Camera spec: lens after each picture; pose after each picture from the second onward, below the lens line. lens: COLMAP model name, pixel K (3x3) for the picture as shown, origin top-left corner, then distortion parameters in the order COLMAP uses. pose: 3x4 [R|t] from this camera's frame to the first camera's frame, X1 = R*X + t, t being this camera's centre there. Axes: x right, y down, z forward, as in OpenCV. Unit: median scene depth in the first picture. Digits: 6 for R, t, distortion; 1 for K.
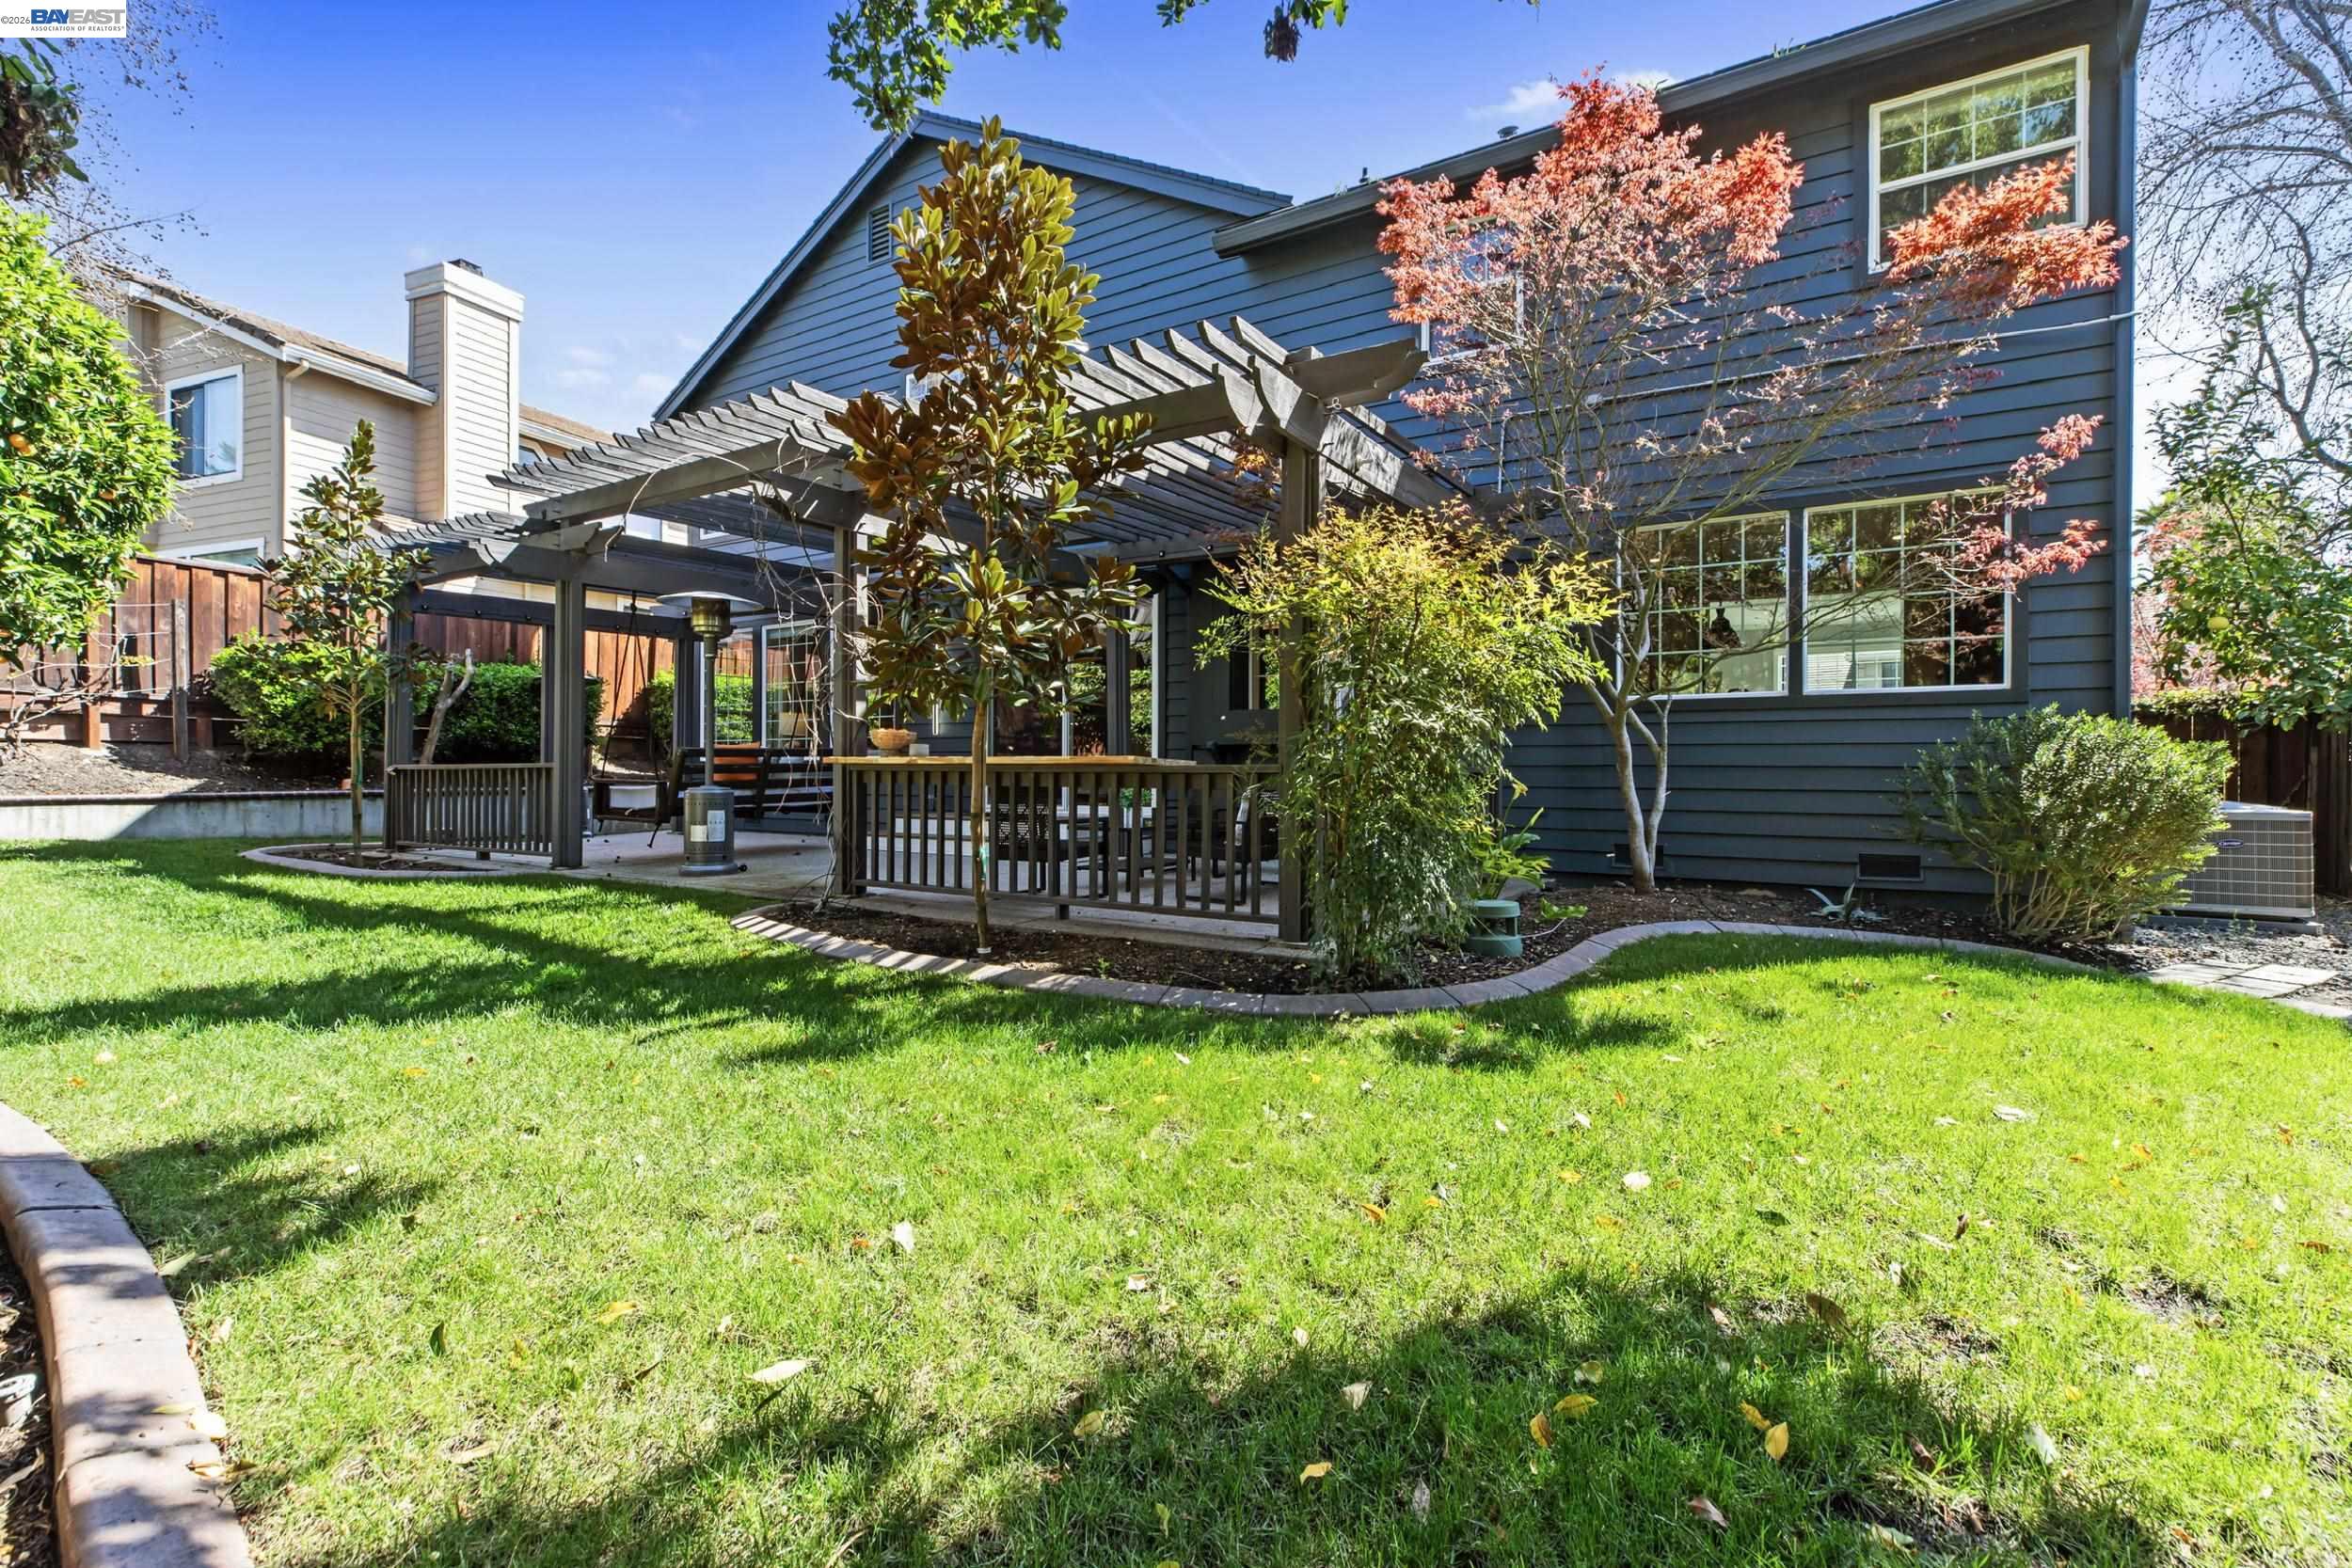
lens RADIAL K [[1064.4, 0, 1182.7], [0, 1064.4, 772.8], [0, 0, 1]] dist [0.010312, 0.000360]
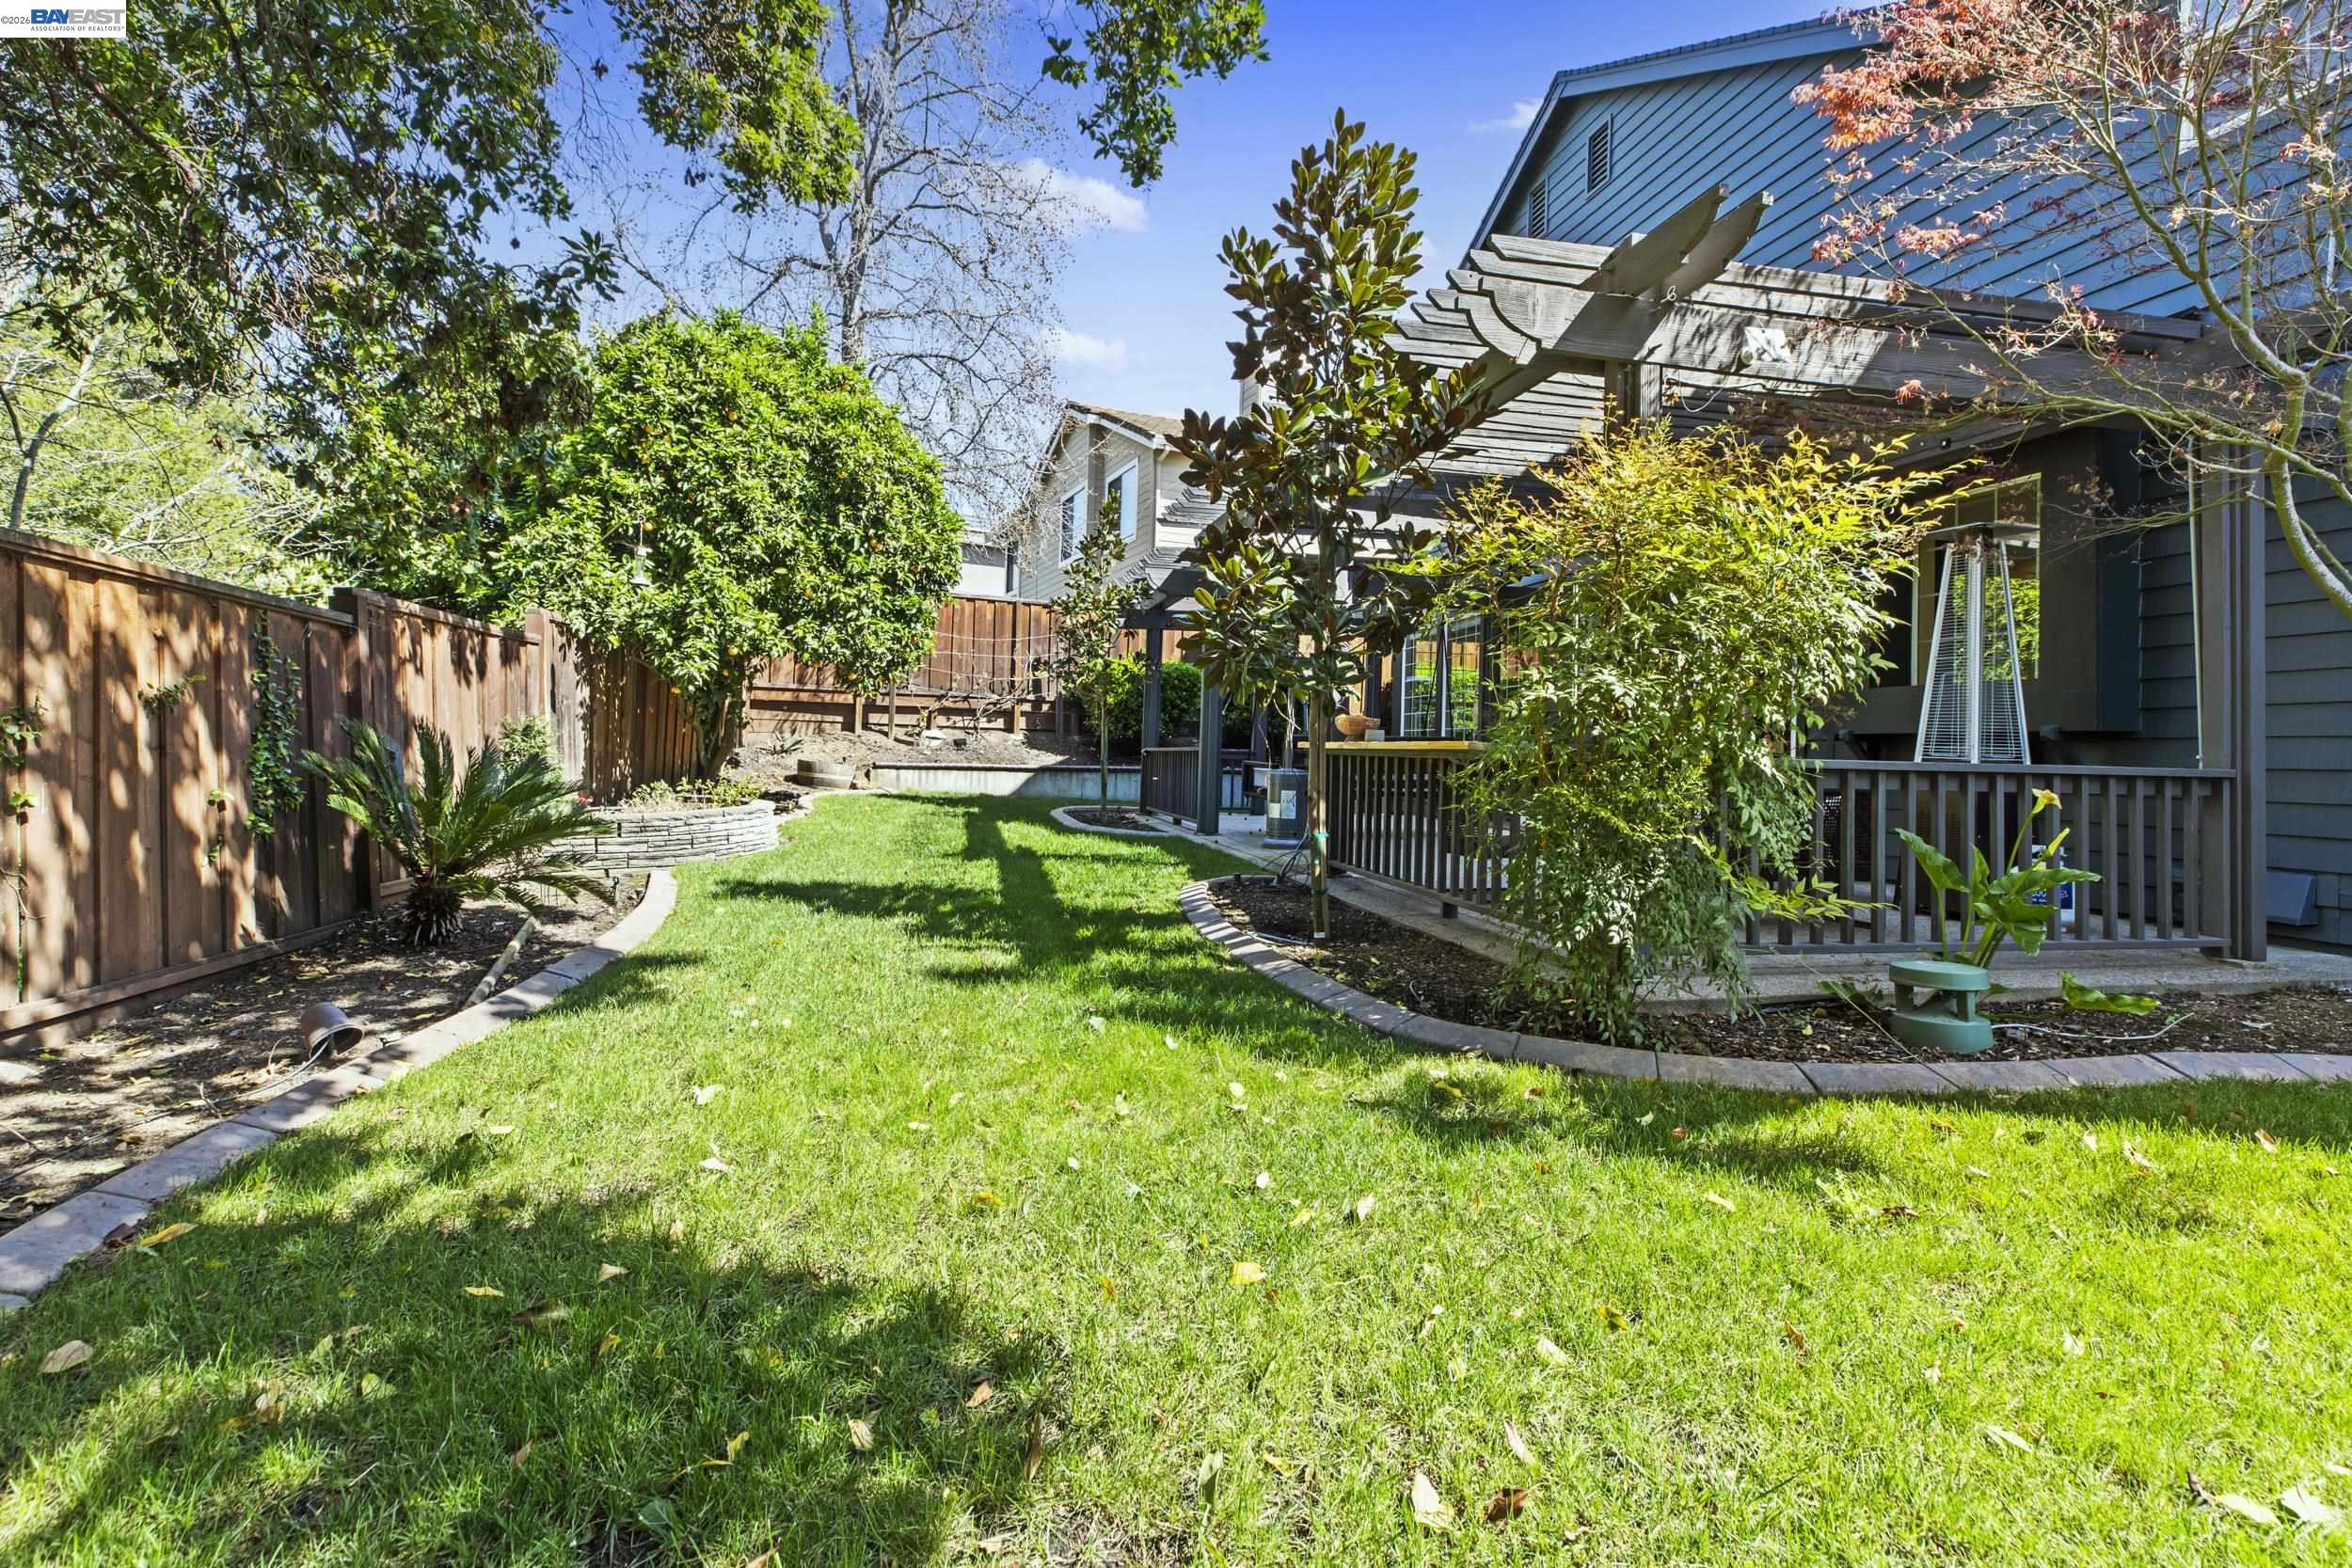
lens RADIAL K [[1089.3, 0, 1175.5], [0, 1089.3, 746.1], [0, 0, 1]] dist [0.000296, 0.000059]
pose [[0.704033, 0.013709, -0.710035, 0.228816], [-0.027935, 0.999574, -0.008400, 0.000663], [0.709617, 0.025748, 0.704117, 0.092507]]
